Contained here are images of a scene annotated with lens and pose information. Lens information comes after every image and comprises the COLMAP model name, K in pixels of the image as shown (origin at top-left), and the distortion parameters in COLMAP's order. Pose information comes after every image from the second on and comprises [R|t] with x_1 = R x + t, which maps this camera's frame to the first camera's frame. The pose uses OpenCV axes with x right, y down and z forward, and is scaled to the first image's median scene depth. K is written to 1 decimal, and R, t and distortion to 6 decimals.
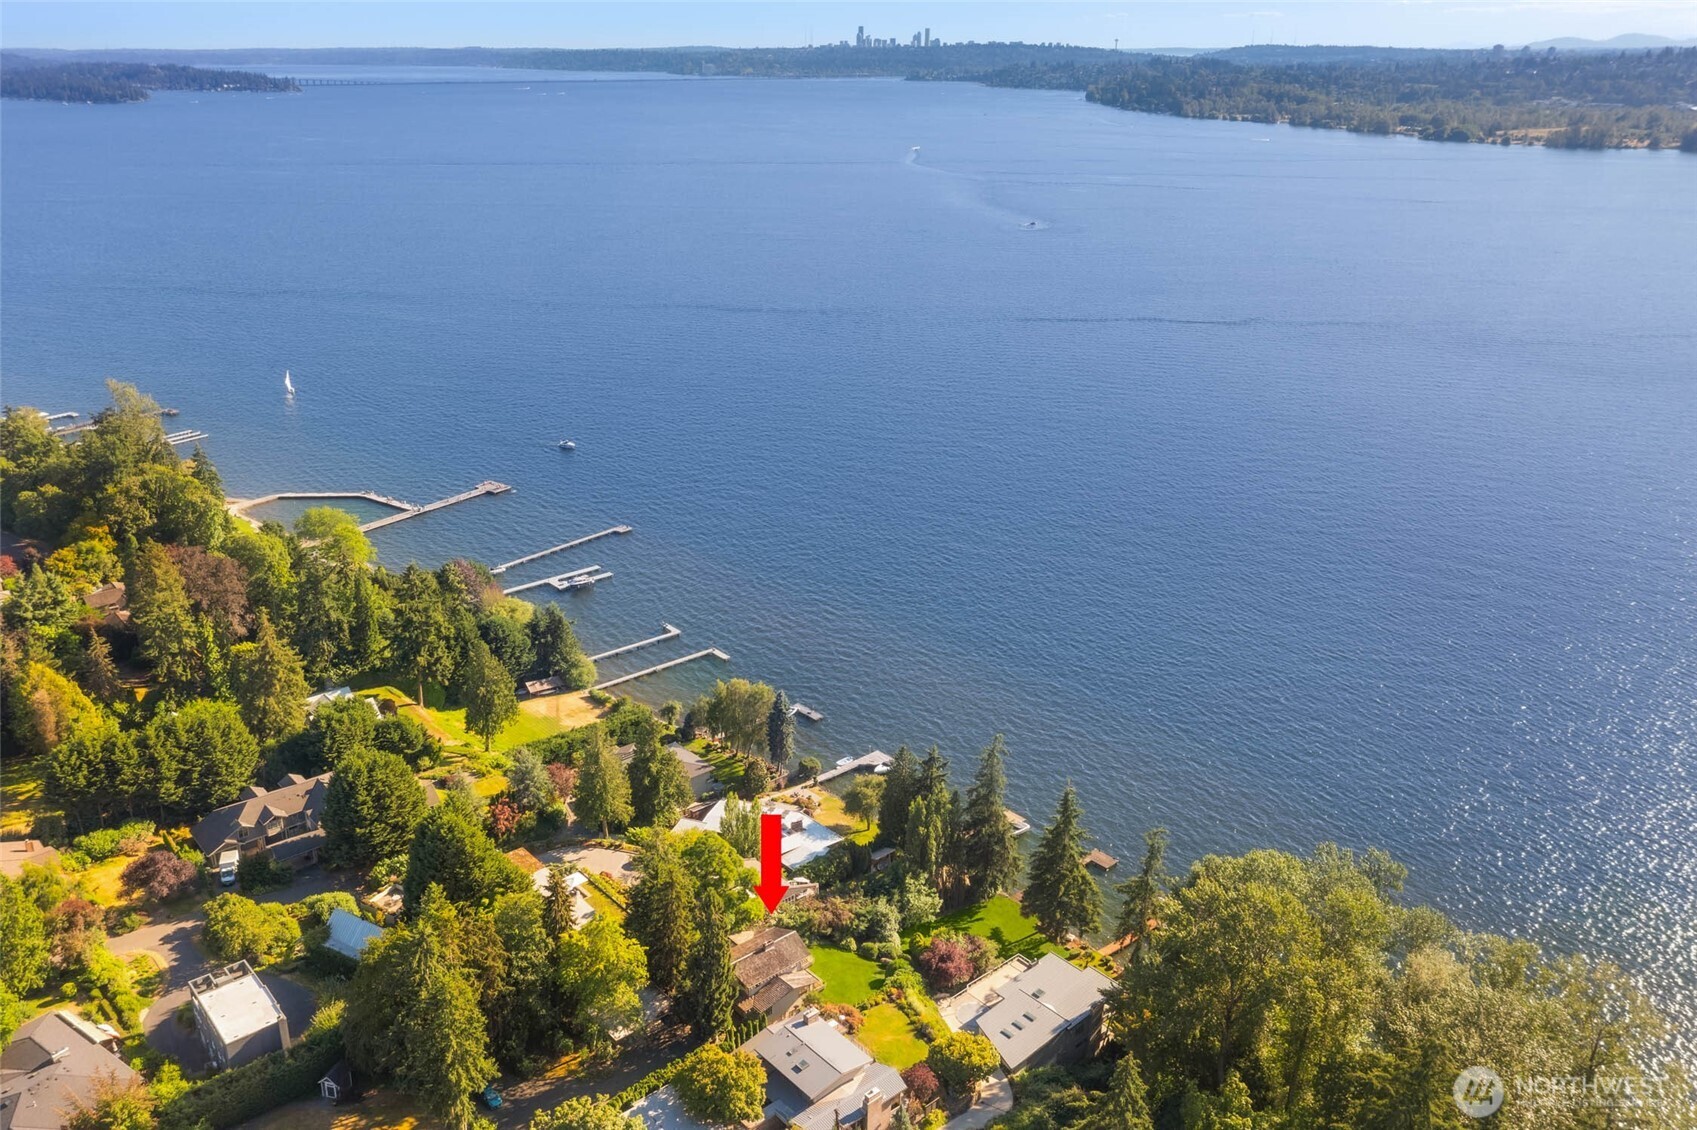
lens RADIAL K [[1332.2, 0, 853.1], [0, 1332.2, 516.2], [0, 0, 1]] dist [-0.000129, -0.001152]
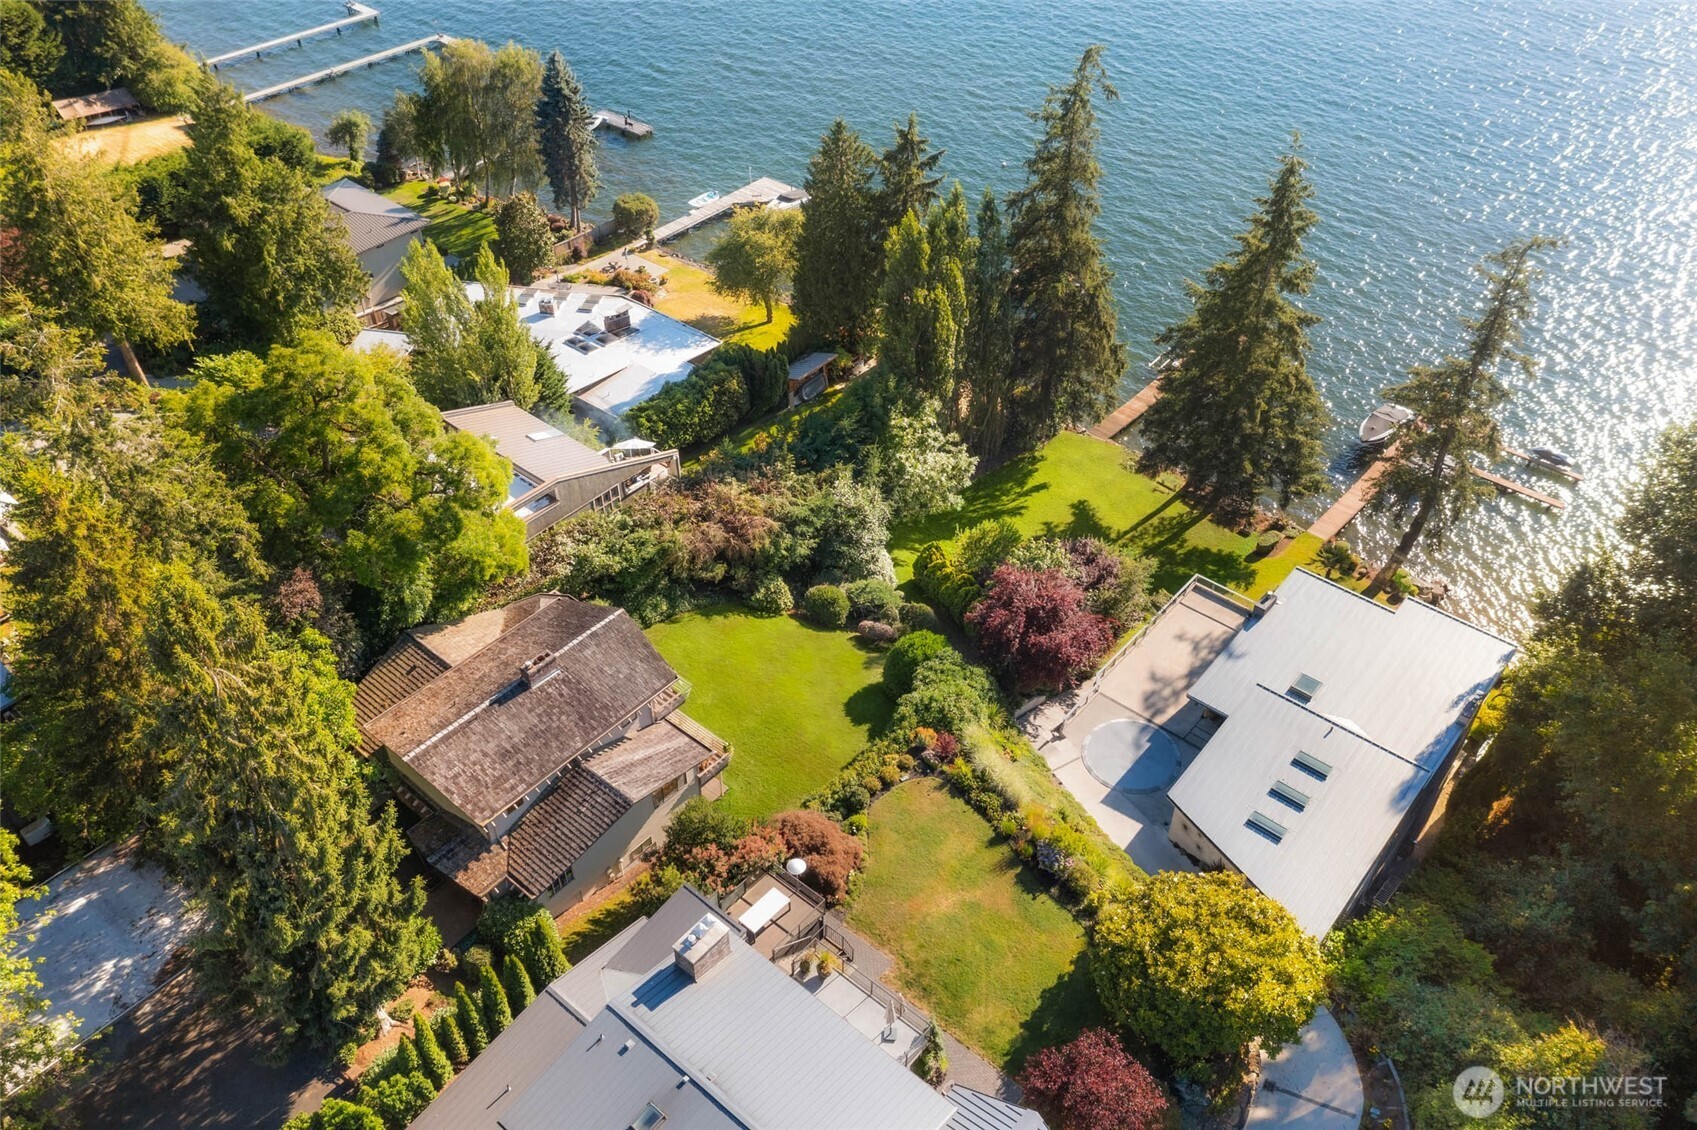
lens RADIAL K [[1332.2, 0, 853.1], [0, 1332.2, 516.2], [0, 0, 1]] dist [-0.000129, -0.001152]
pose [[0.990313, -0.099098, 0.097260, -0.014338], [0.059195, 0.934929, 0.349862, 0.152622], [-0.125602, -0.340715, 0.931739, 0.593813]]
